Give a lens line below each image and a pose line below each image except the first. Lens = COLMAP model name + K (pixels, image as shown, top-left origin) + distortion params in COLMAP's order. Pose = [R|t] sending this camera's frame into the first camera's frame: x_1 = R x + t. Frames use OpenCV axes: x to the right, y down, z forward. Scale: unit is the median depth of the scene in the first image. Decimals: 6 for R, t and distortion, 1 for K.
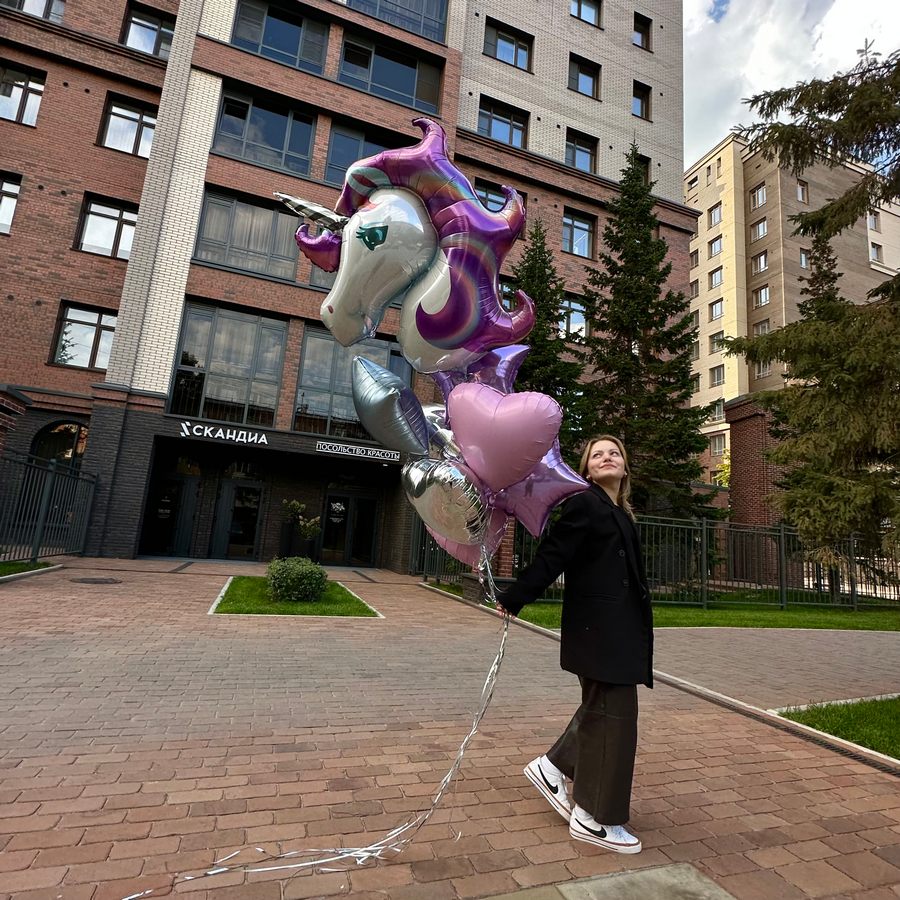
lens RADIAL K [[520.6, 0, 451.0], [0, 520.6, 455.7], [0, 0, 1]] dist [-0.004076, 0.003792]
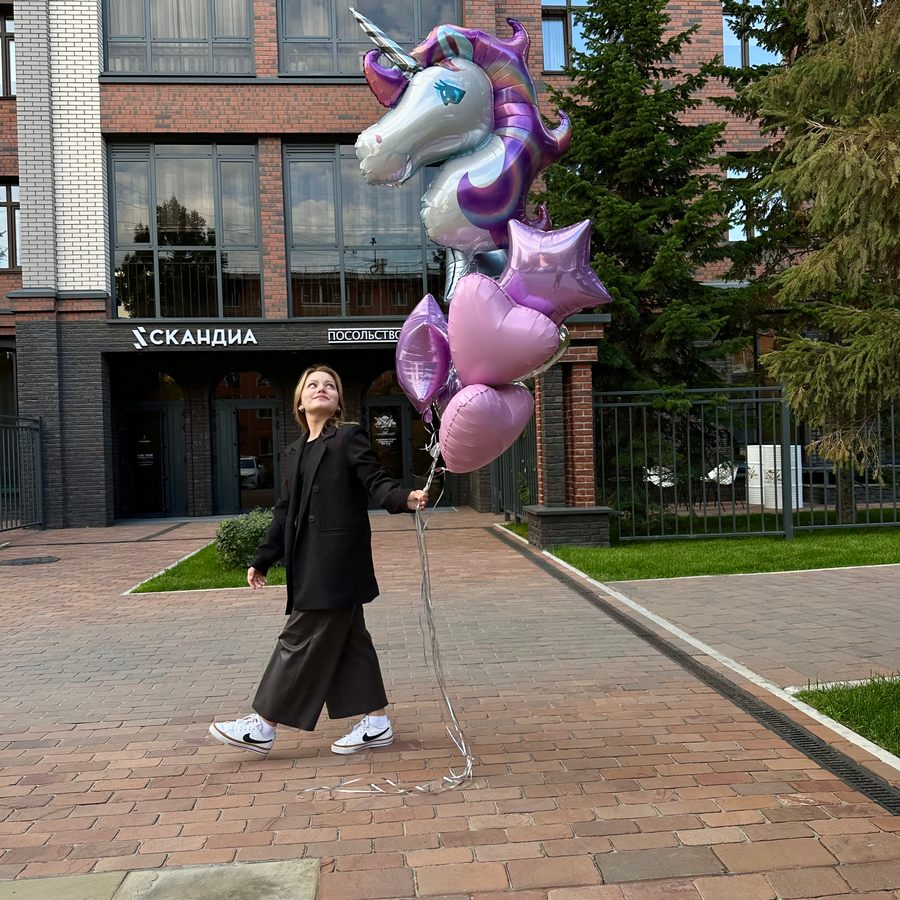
lens RADIAL K [[851.1, 0, 442.1], [0, 851.1, 467.0], [0, 0, 1]] dist [0.018270, 0.000000]
pose [[0.960279, -0.098482, -0.261084, 0.157140], [0.142337, 0.977646, 0.154752, -0.001709], [0.240008, -0.185767, 0.952831, -0.020394]]
